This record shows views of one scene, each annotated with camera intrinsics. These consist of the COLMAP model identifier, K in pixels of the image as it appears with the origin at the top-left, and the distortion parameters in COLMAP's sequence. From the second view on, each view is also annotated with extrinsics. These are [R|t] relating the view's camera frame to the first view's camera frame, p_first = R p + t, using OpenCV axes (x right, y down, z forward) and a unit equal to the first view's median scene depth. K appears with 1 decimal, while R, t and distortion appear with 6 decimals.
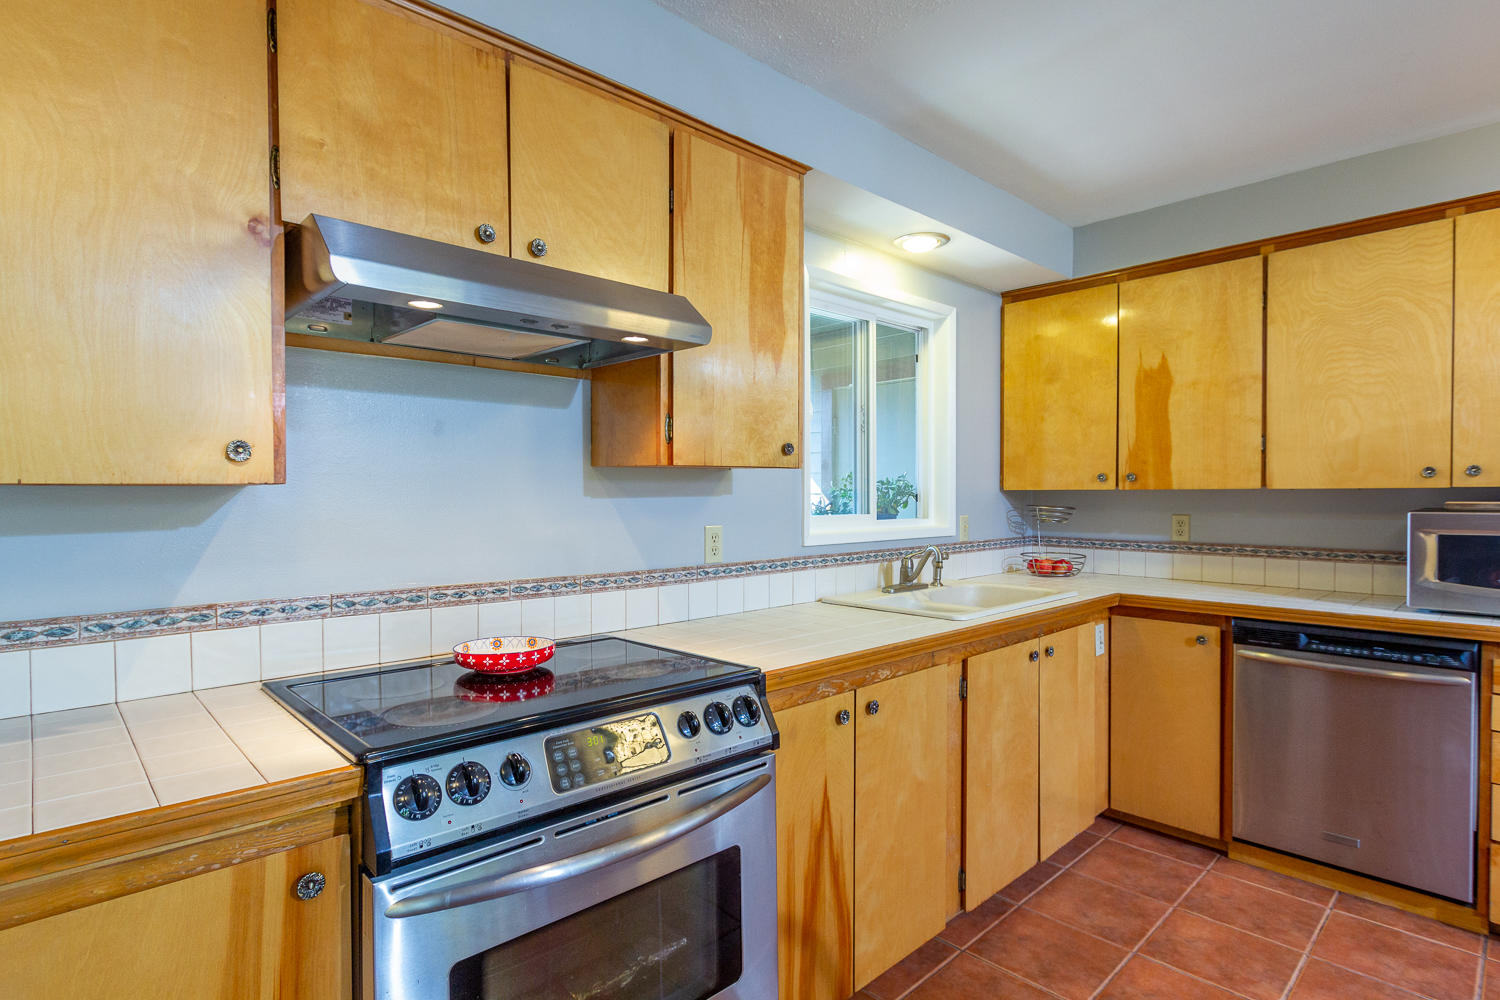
lens RADIAL K [[758.9, 0, 750.0], [0, 758.9, 500.0], [0, 0, 1]] dist [-0.000818, 0.000217]
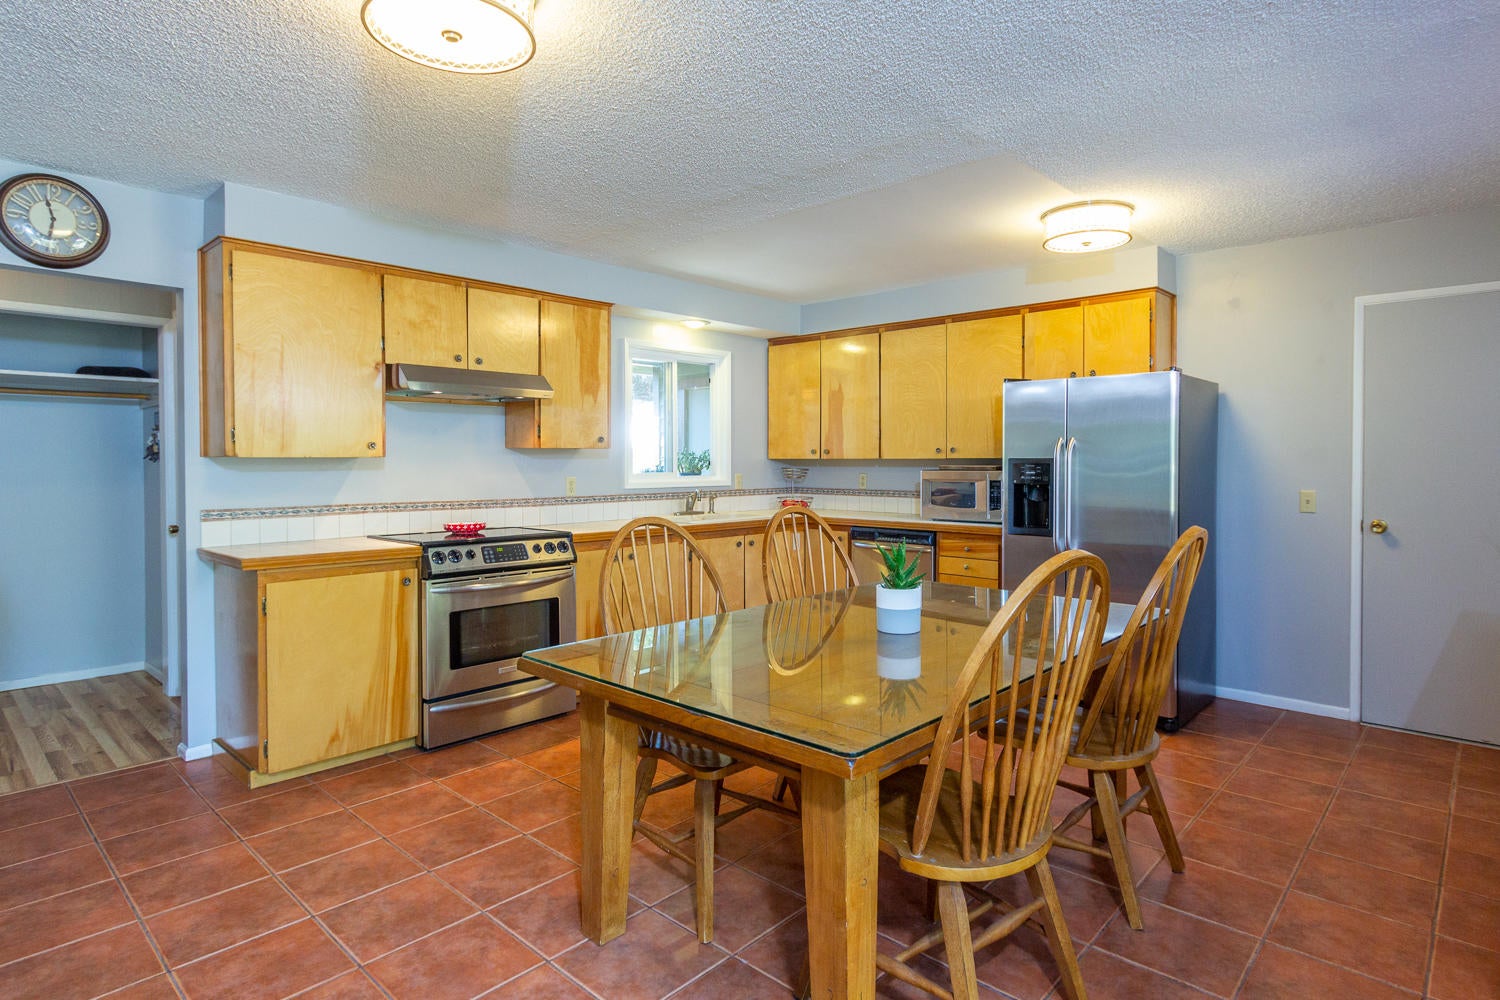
lens RADIAL K [[800.7, 0, 766.4], [0, 800.7, 465.5], [0, 0, 1]] dist [0.000087, 0.000215]
pose [[0.997500, 0.002214, 0.070636, 0.362971], [-0.002128, 0.999997, -0.001290, 0.006658], [-0.070638, 0.001136, 0.997501, -1.287507]]
